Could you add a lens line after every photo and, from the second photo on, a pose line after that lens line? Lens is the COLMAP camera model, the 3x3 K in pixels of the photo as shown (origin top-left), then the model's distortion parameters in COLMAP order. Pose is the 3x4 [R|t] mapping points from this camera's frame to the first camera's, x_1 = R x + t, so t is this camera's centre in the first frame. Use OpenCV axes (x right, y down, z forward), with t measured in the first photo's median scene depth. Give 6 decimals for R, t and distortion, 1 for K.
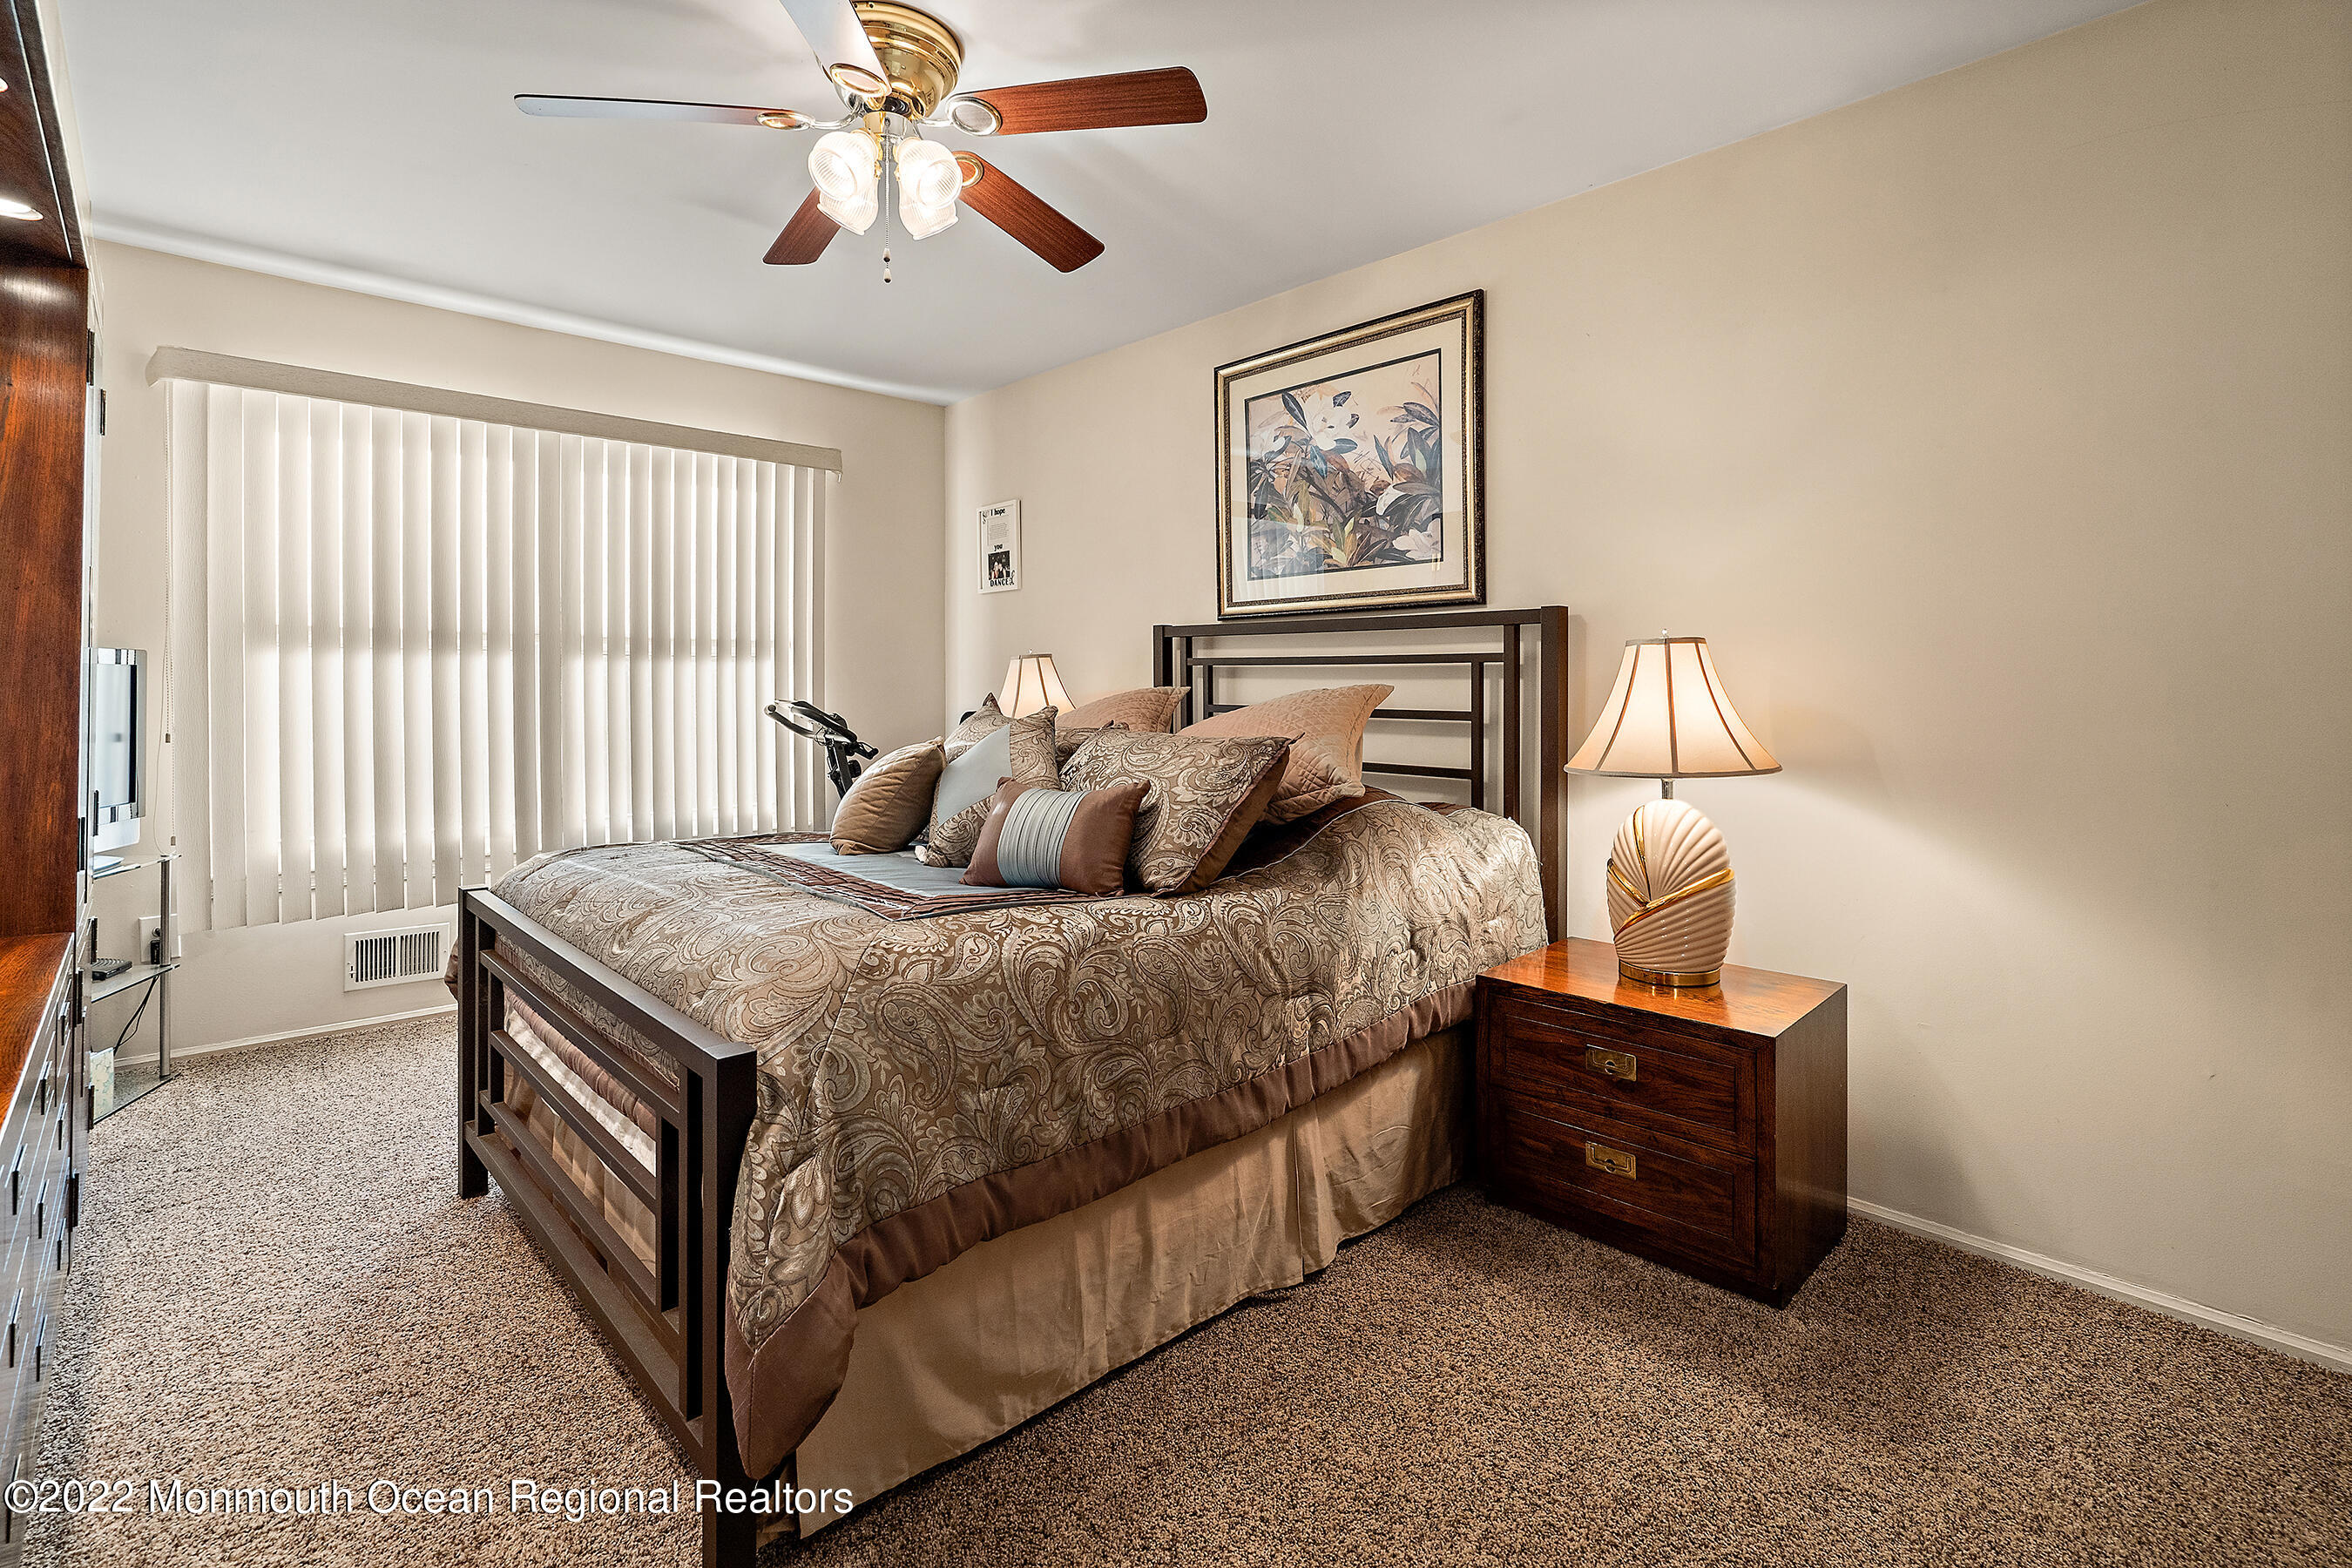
lens RADIAL K [[1097.1, 0, 1172.7], [0, 1097.1, 691.8], [0, 0, 1]] dist [-0.003474, -0.000133]
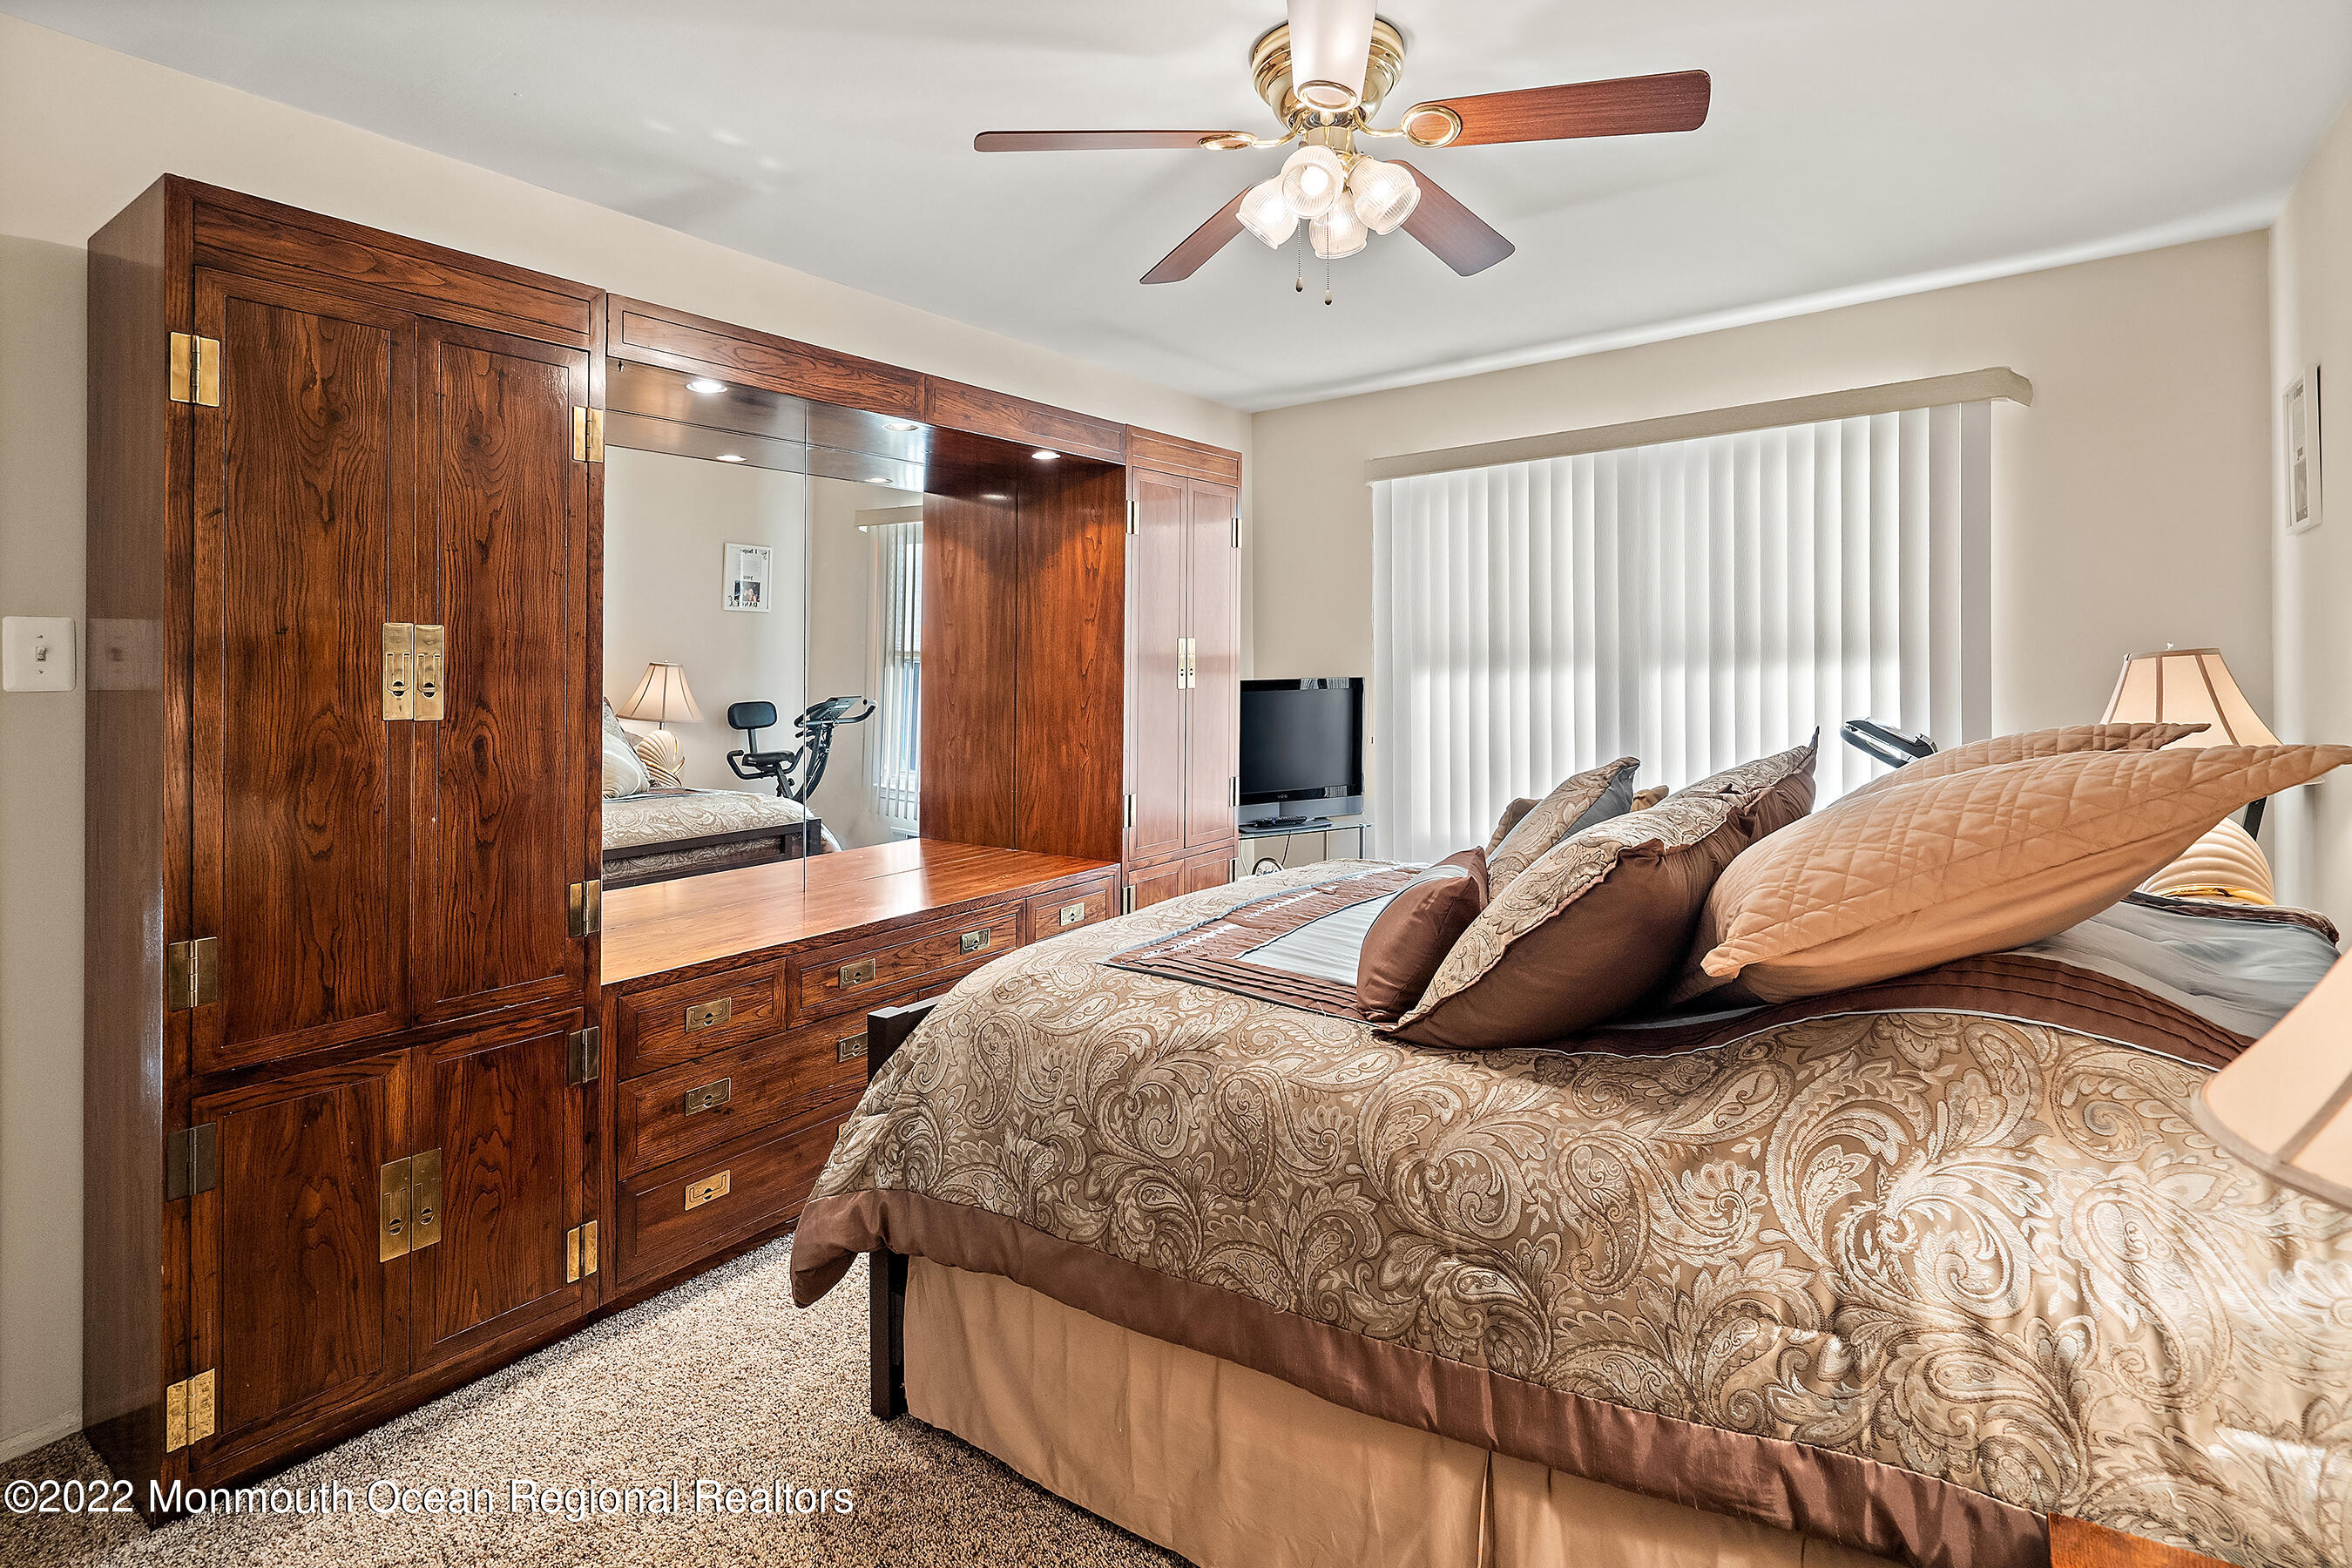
lens RADIAL K [[1131.8, 0, 1175.4], [0, 1131.8, 674.7], [0, 0, 1]] dist [-0.001830, -0.000534]
pose [[0.207479, -0.013655, -0.978144, 0.626215], [0.017915, 0.999788, -0.010157, -0.042762], [0.978075, -0.015416, 0.207680, 0.633502]]
